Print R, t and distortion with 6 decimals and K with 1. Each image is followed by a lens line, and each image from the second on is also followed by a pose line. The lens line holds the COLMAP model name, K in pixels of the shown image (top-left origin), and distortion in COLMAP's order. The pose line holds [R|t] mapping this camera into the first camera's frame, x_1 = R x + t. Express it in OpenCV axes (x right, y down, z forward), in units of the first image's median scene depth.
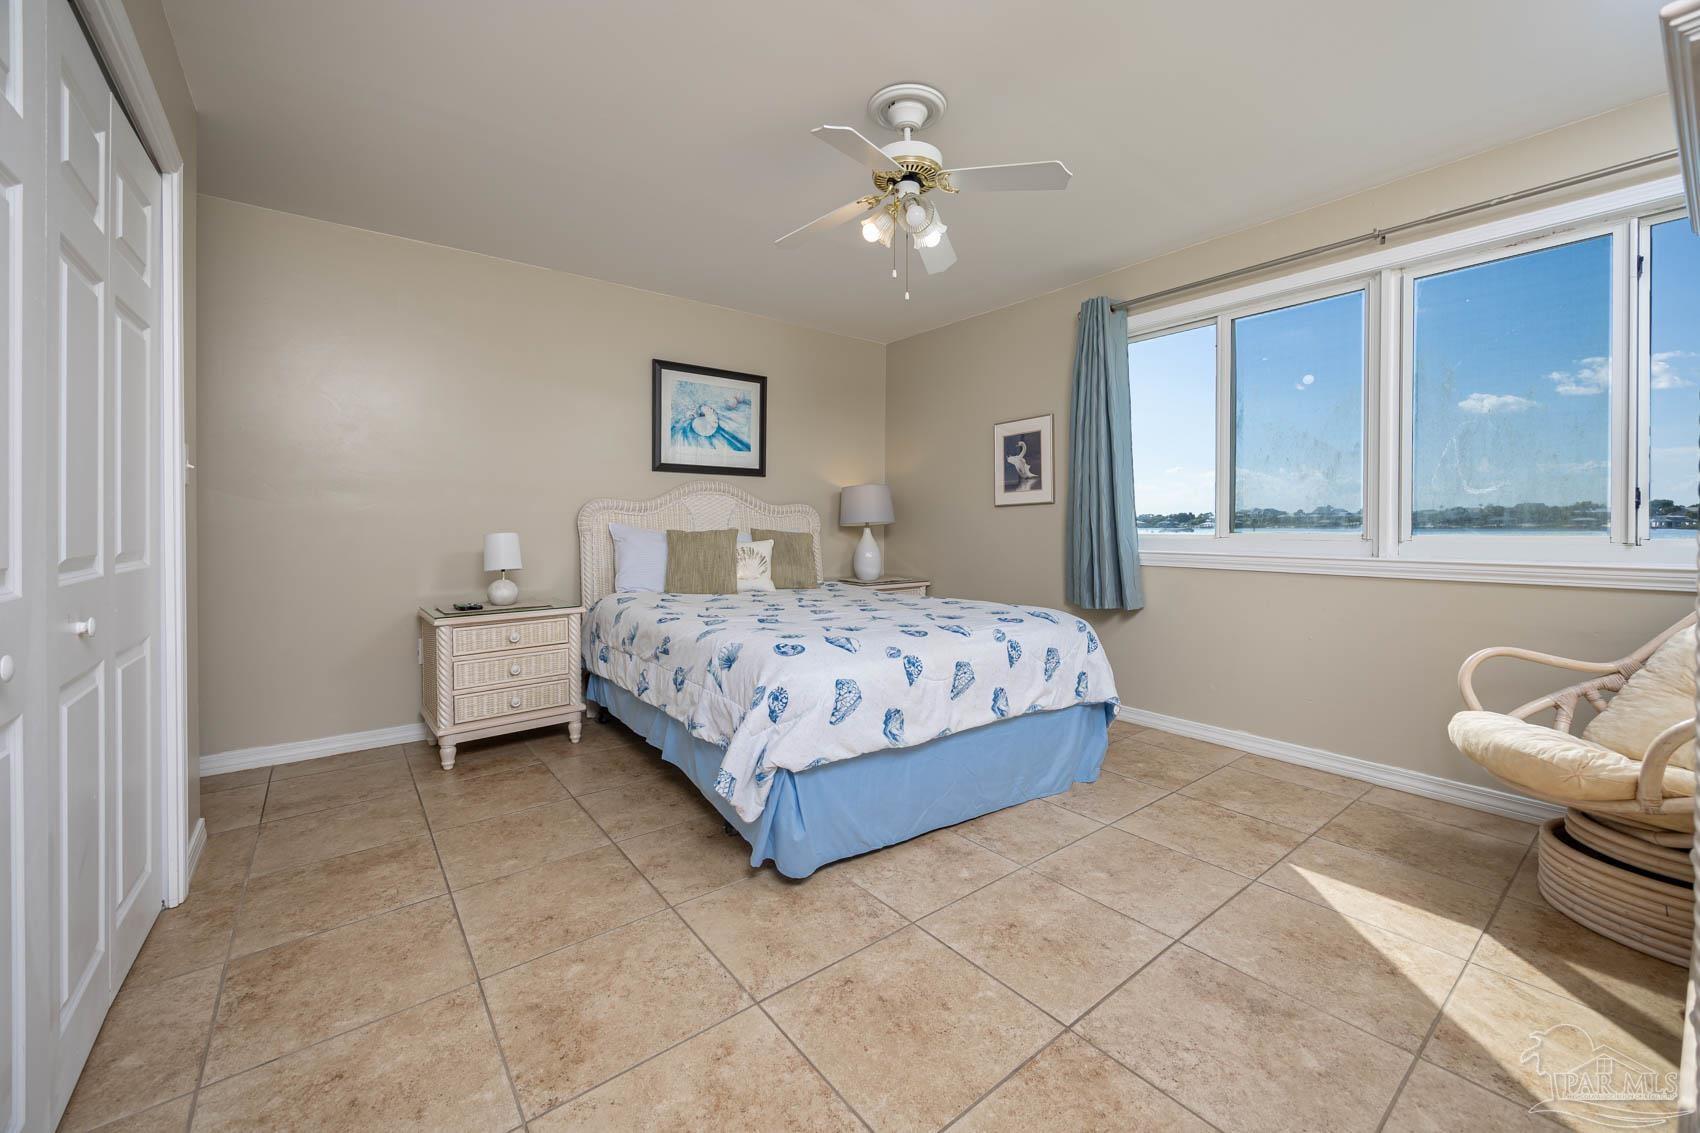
lens RADIAL K [[656.9, 0, 839.3], [0, 656.9, 531.3], [0, 0, 1]] dist [0.012746, 0.000345]
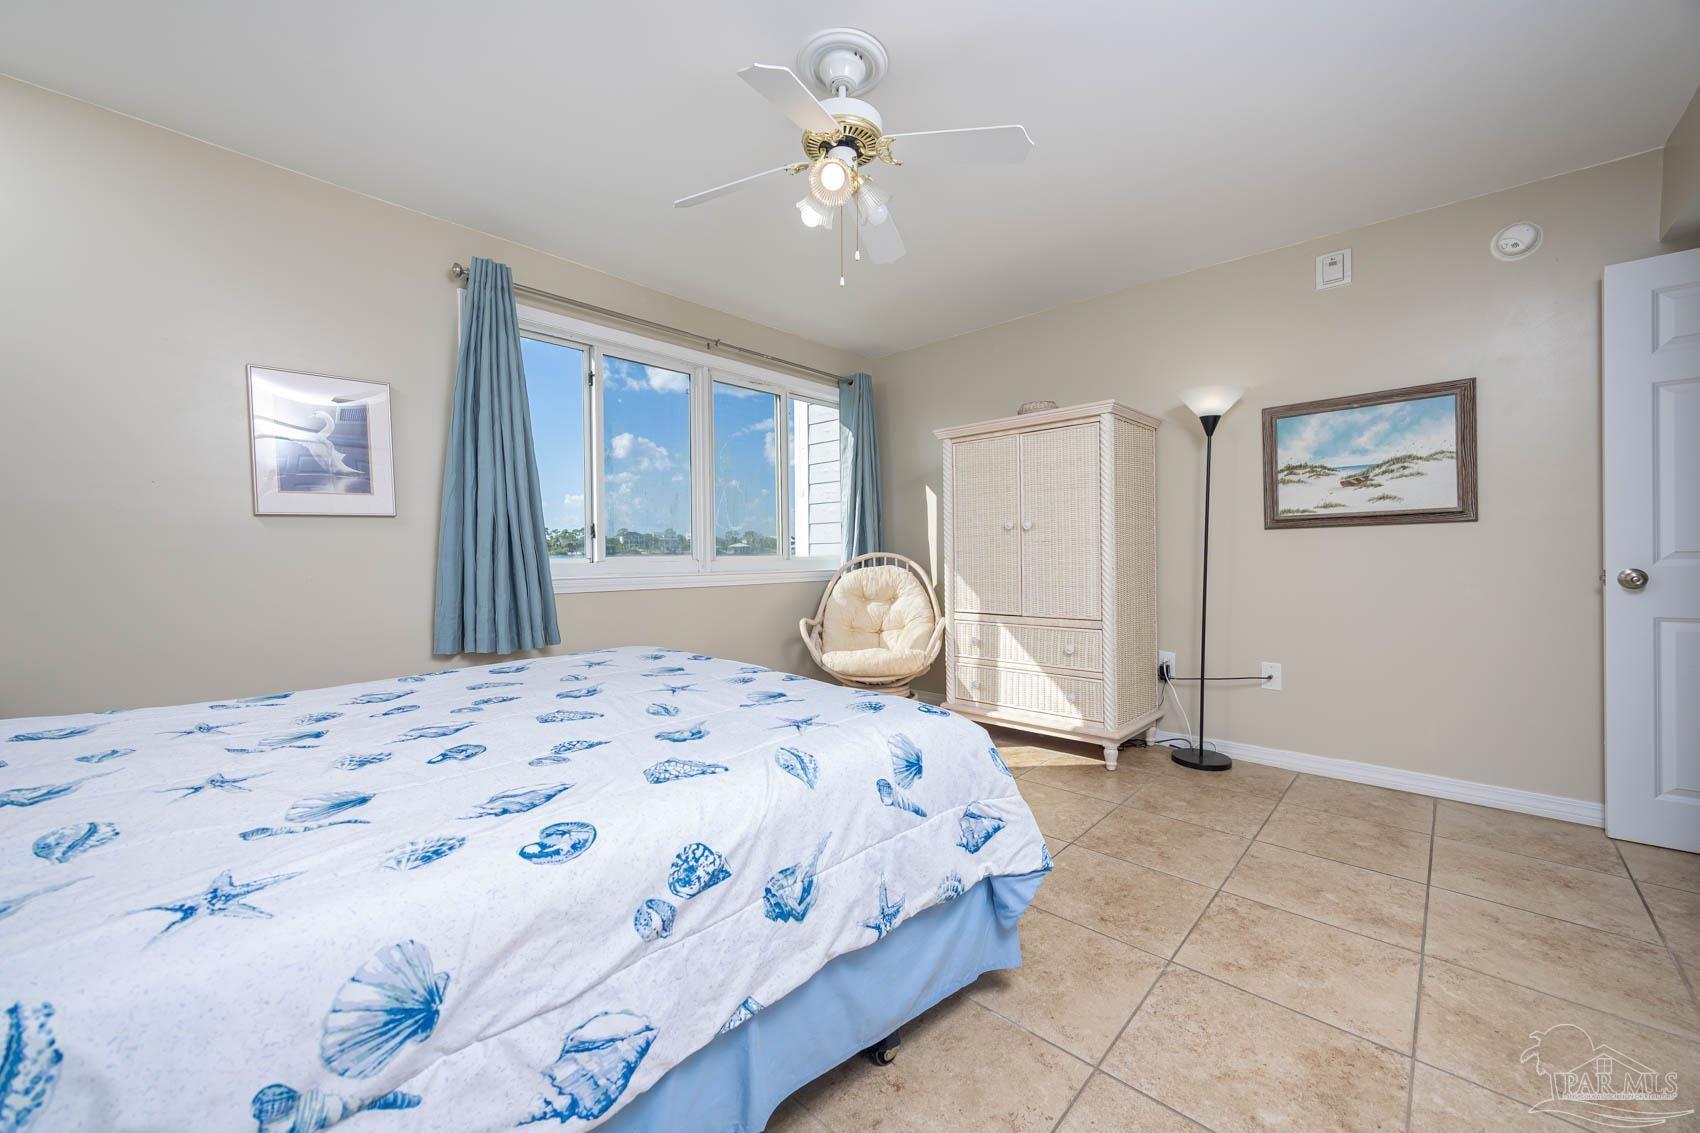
lens RADIAL K [[656.9, 0, 850.4], [0, 656.9, 559.4], [0, 0, 1]] dist [0.012746, 0.000345]
pose [[-0.172384, -0.013600, 0.984936, -1.077066], [0.003249, 0.999891, 0.014376, -0.016325], [-0.985024, 0.005678, -0.172321, 1.612827]]
